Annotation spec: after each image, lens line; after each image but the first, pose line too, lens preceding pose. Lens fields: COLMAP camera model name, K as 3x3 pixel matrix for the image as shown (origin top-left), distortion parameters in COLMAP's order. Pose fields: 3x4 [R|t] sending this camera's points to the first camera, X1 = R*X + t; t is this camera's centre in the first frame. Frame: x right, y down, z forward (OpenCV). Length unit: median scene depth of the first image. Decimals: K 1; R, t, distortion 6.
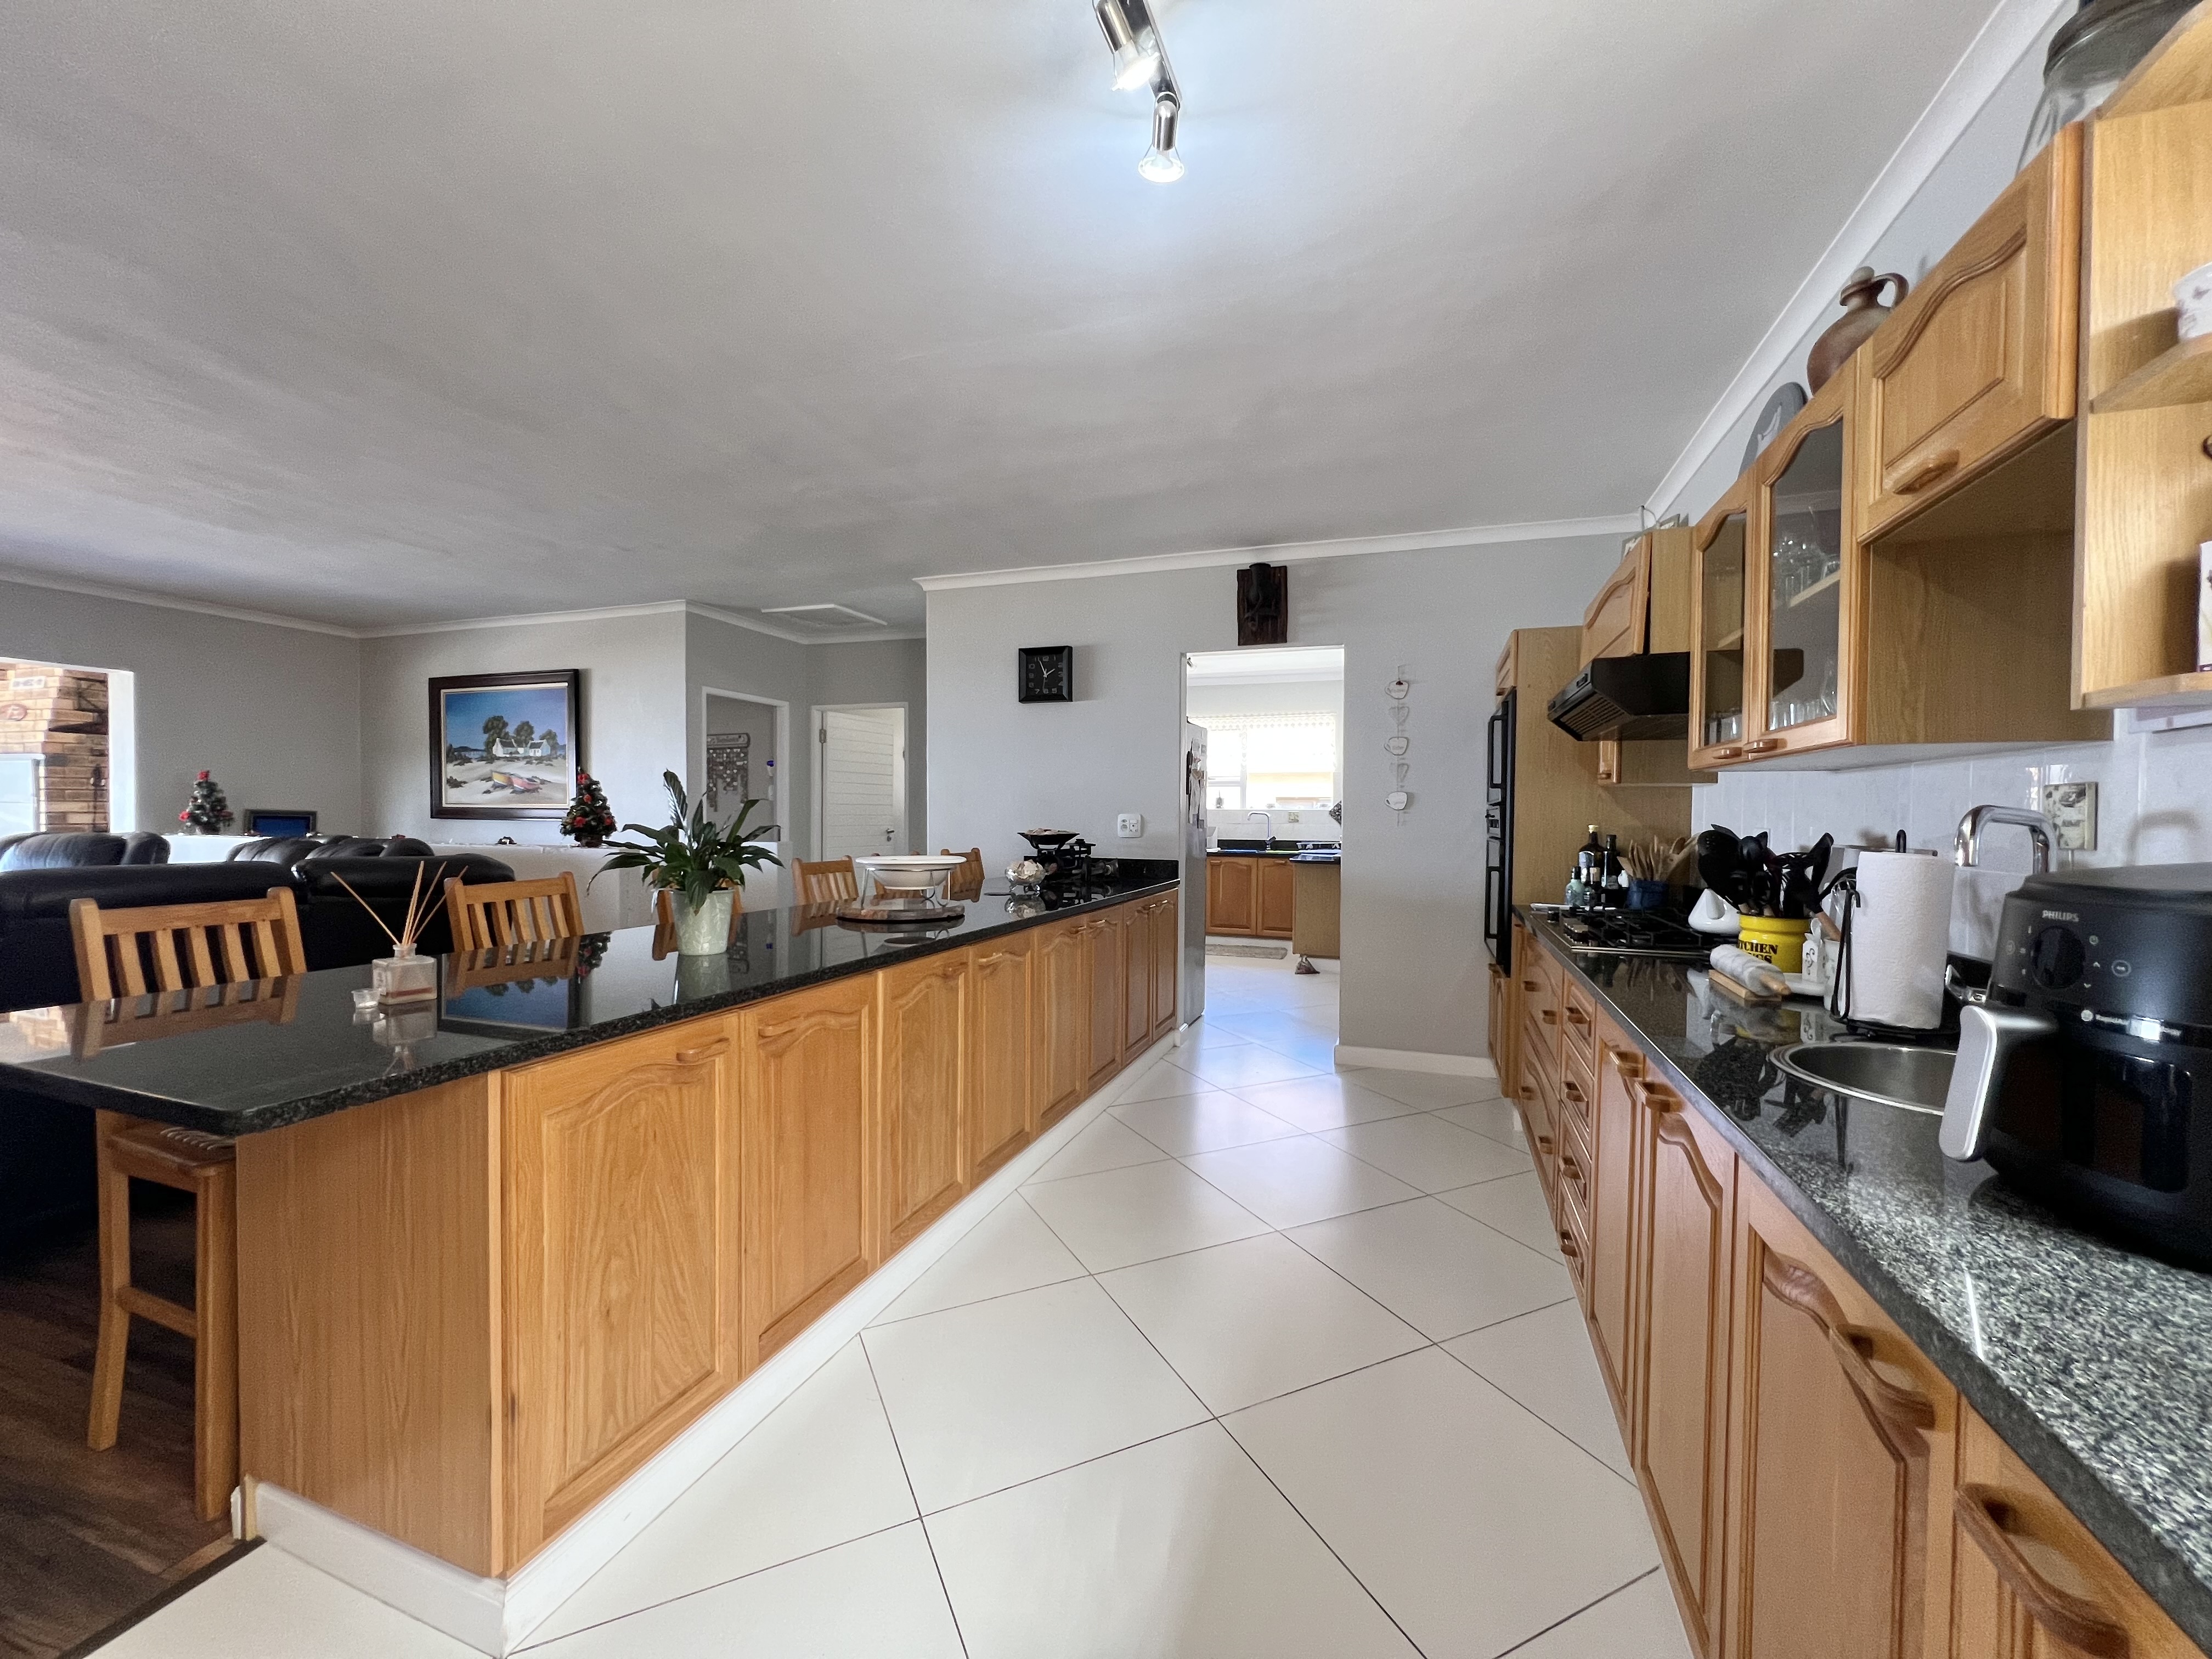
lens RADIAL K [[885.6, 0, 1106.0], [0, 885.6, 835.3], [0, 0, 1]] dist [-0.000965, 0.000183]
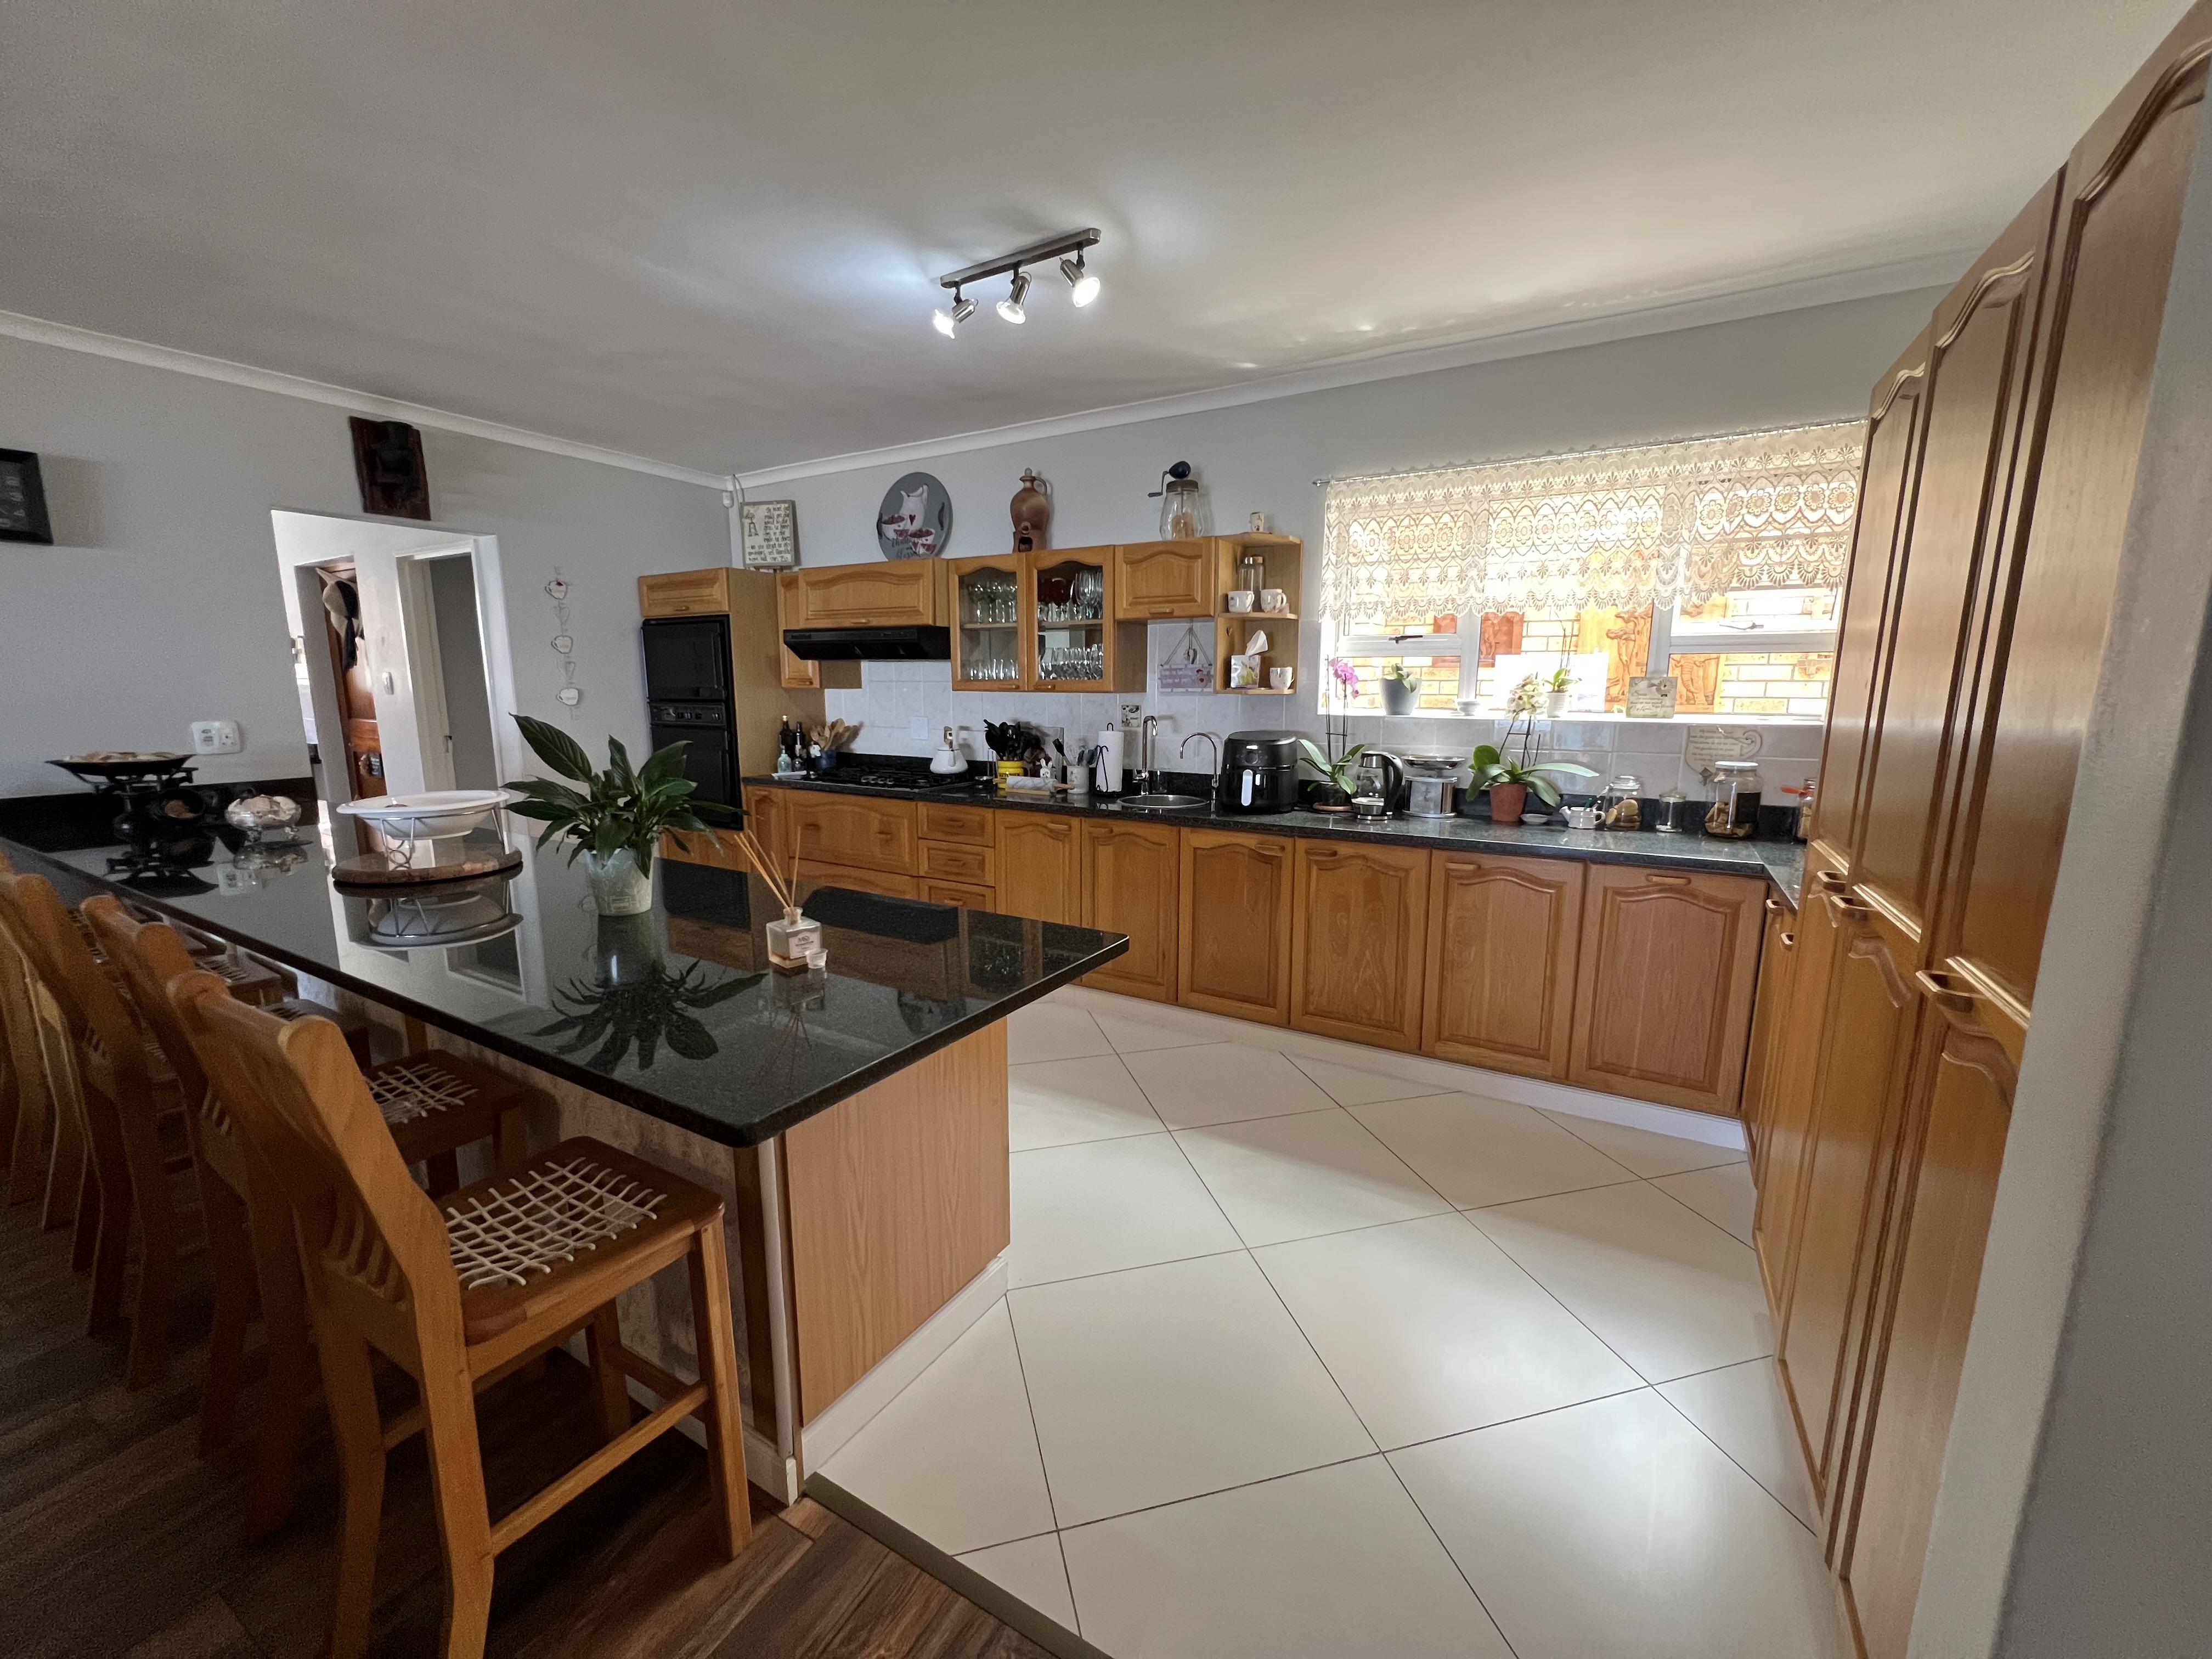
lens RADIAL K [[885.6, 0, 1106.0], [0, 885.6, 835.3], [0, 0, 1]] dist [-0.000965, 0.000183]
pose [[0.186779, -0.178471, 0.966055, -0.617505], [0.019866, 0.983845, 0.177916, -0.051791], [-0.982201, -0.014040, 0.187307, 0.159683]]
